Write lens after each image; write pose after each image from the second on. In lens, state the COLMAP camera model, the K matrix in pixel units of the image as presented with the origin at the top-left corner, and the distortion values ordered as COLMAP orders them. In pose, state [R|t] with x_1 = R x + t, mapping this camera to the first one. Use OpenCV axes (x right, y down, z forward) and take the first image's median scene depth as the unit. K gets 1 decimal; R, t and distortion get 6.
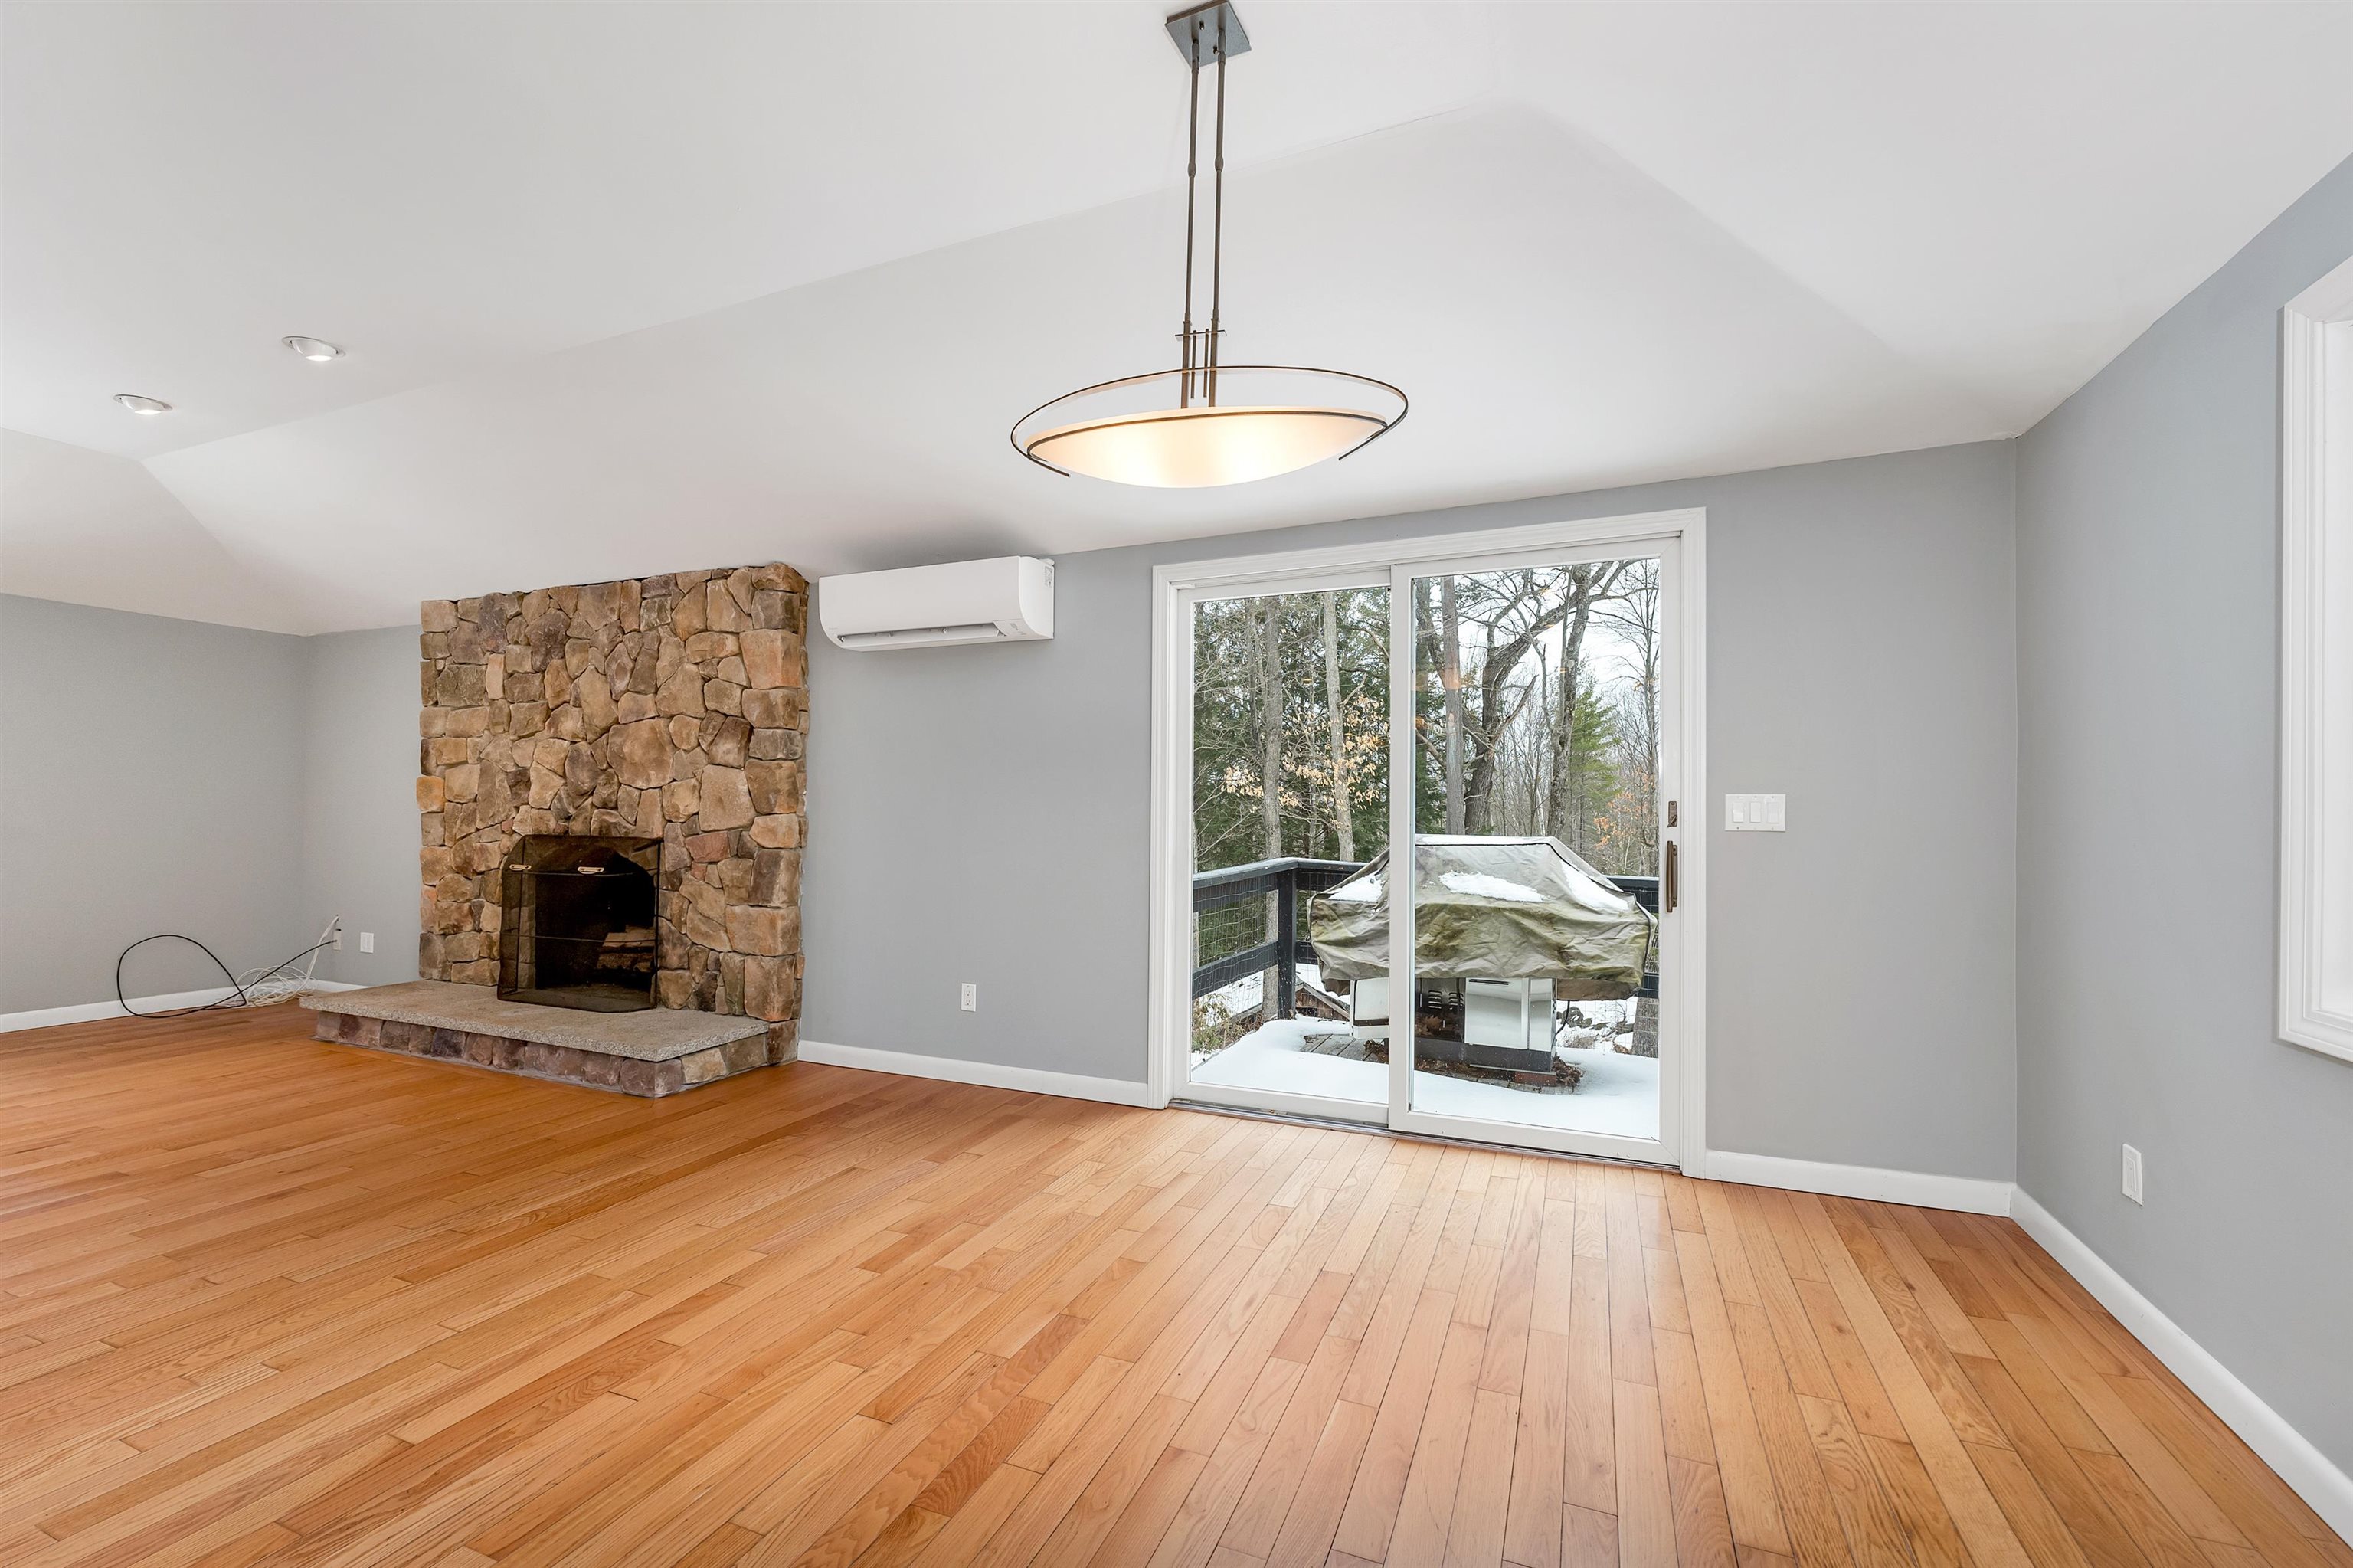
lens RADIAL K [[987.5, 0, 1164.0], [0, 987.5, 805.7], [0, 0, 1]] dist [0.003133, -0.000546]
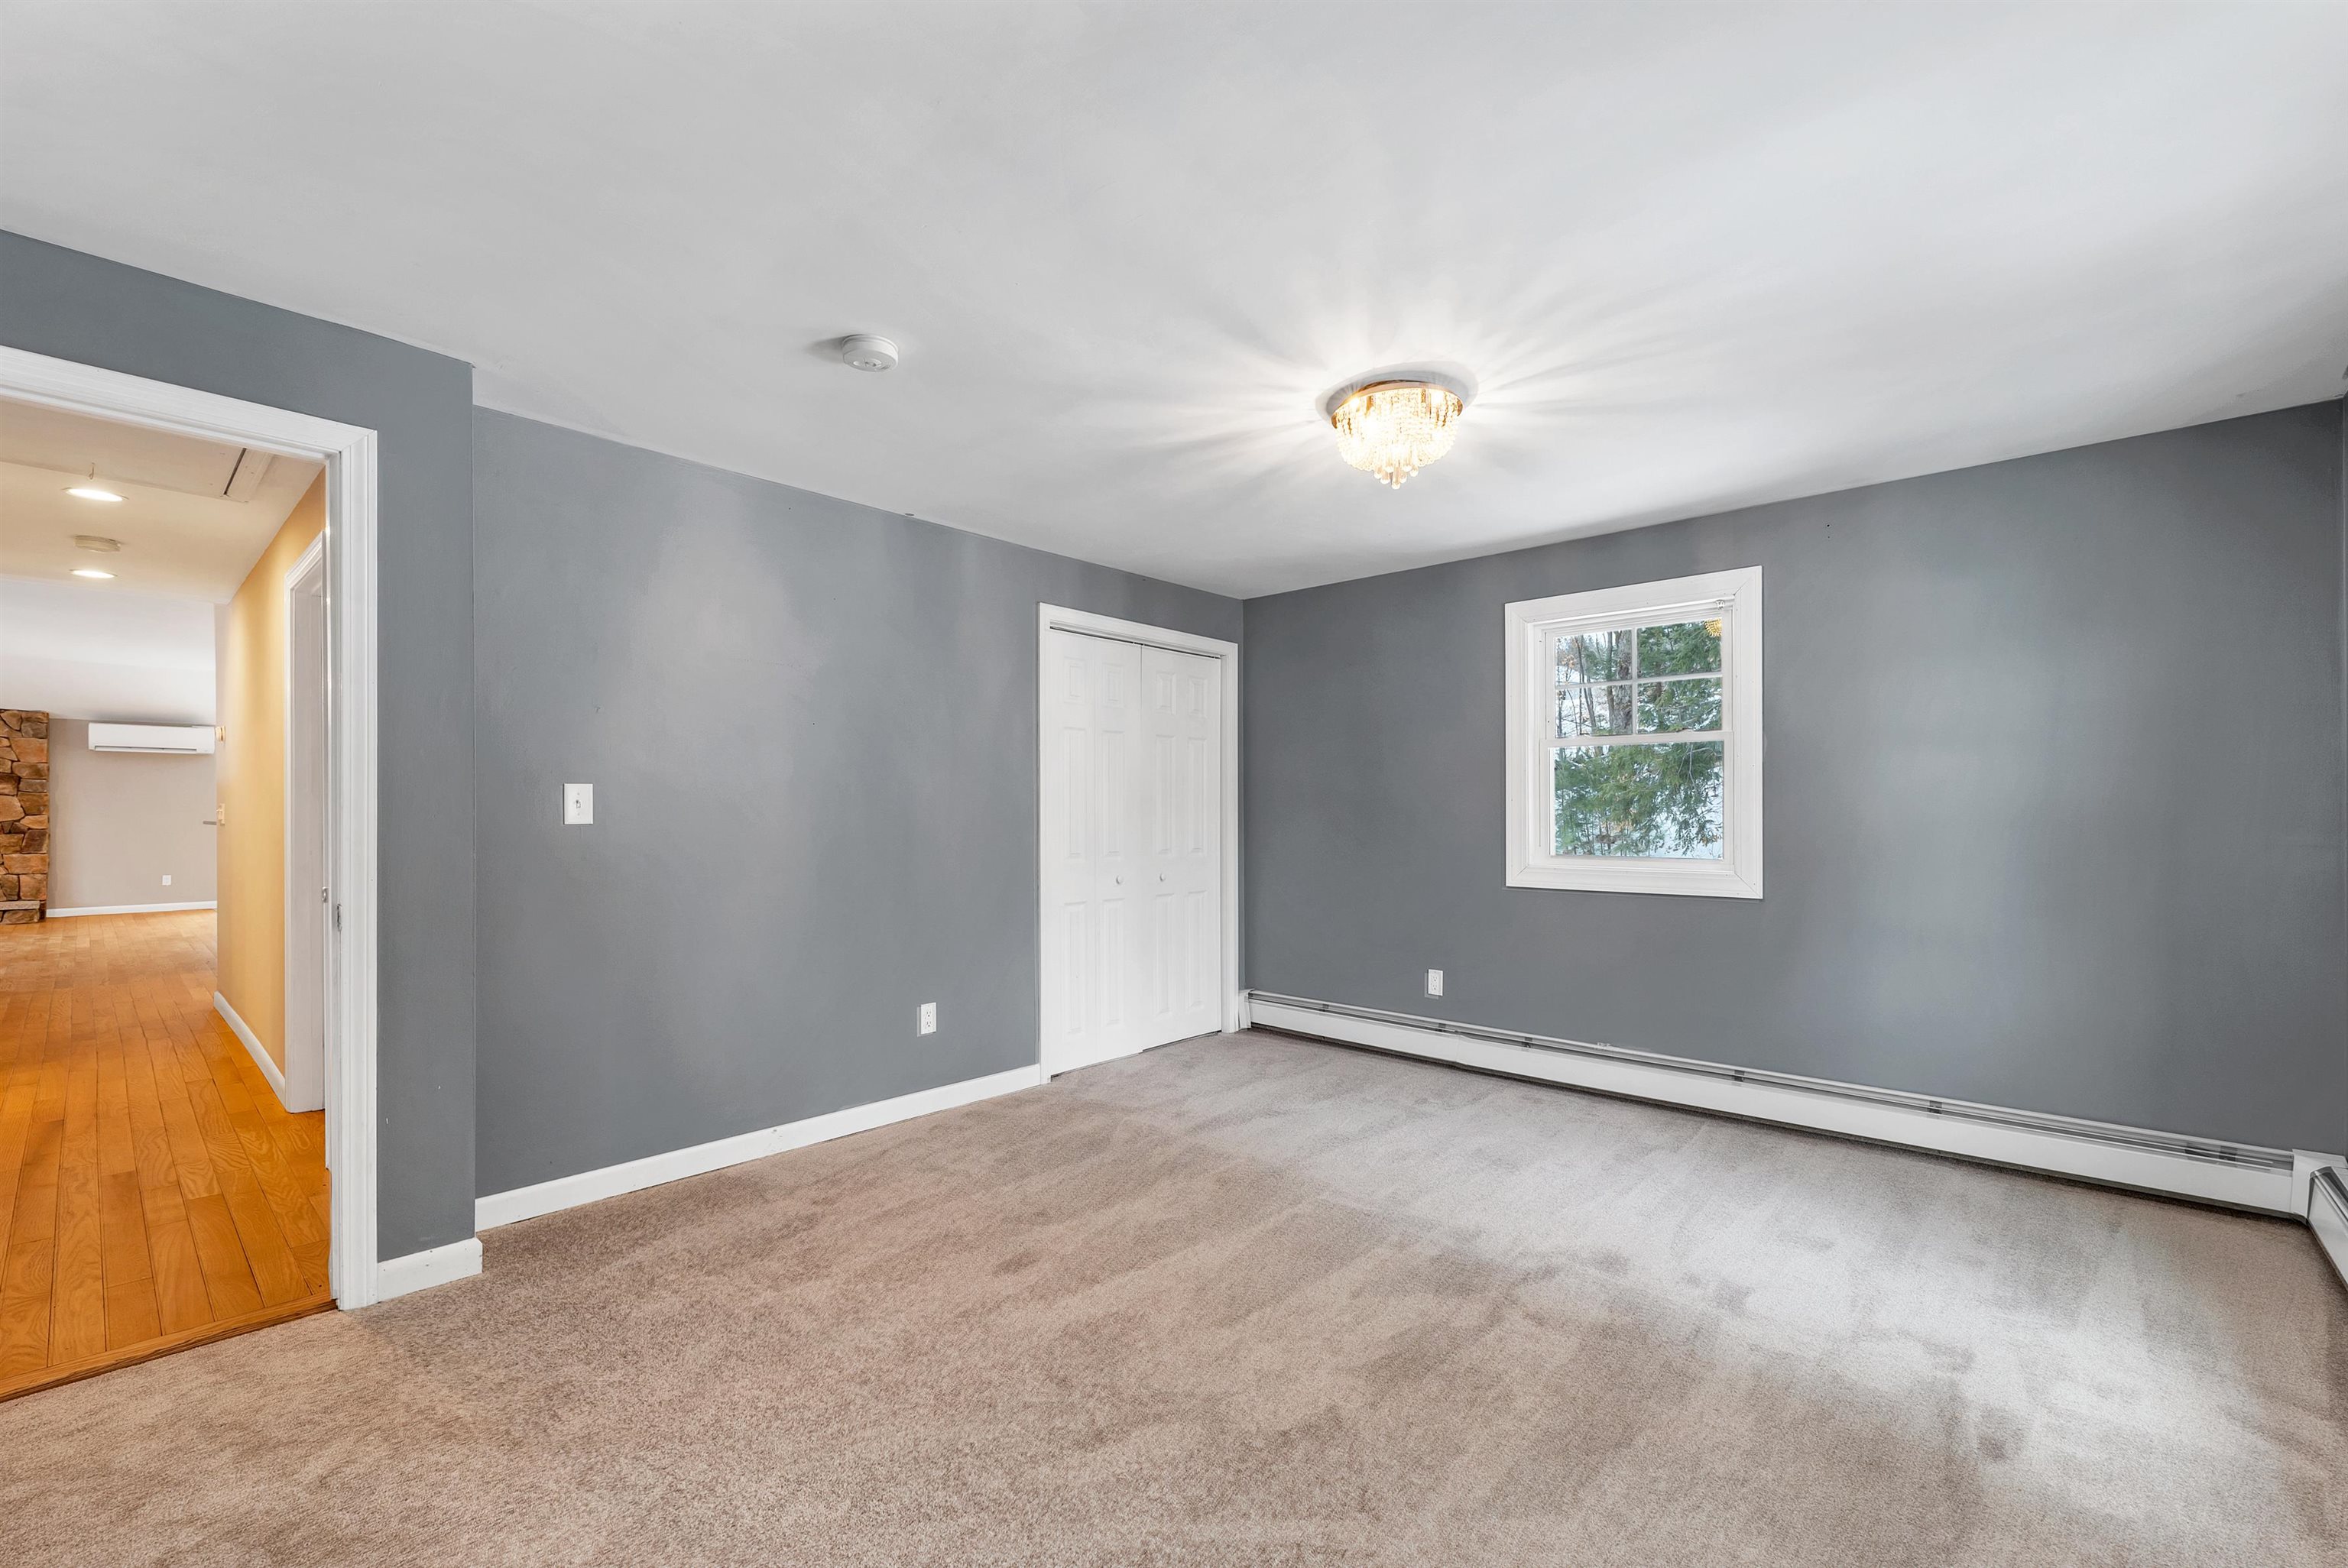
lens RADIAL K [[985.2, 0, 1204.4], [0, 985.2, 815.4], [0, 0, 1]] dist [0.003133, -0.000546]
pose [[0.313173, -0.011265, 0.949629, -1.699317], [-0.002266, 0.999918, 0.012609, -0.025900], [-0.949693, -0.006101, 0.313122, -2.325707]]
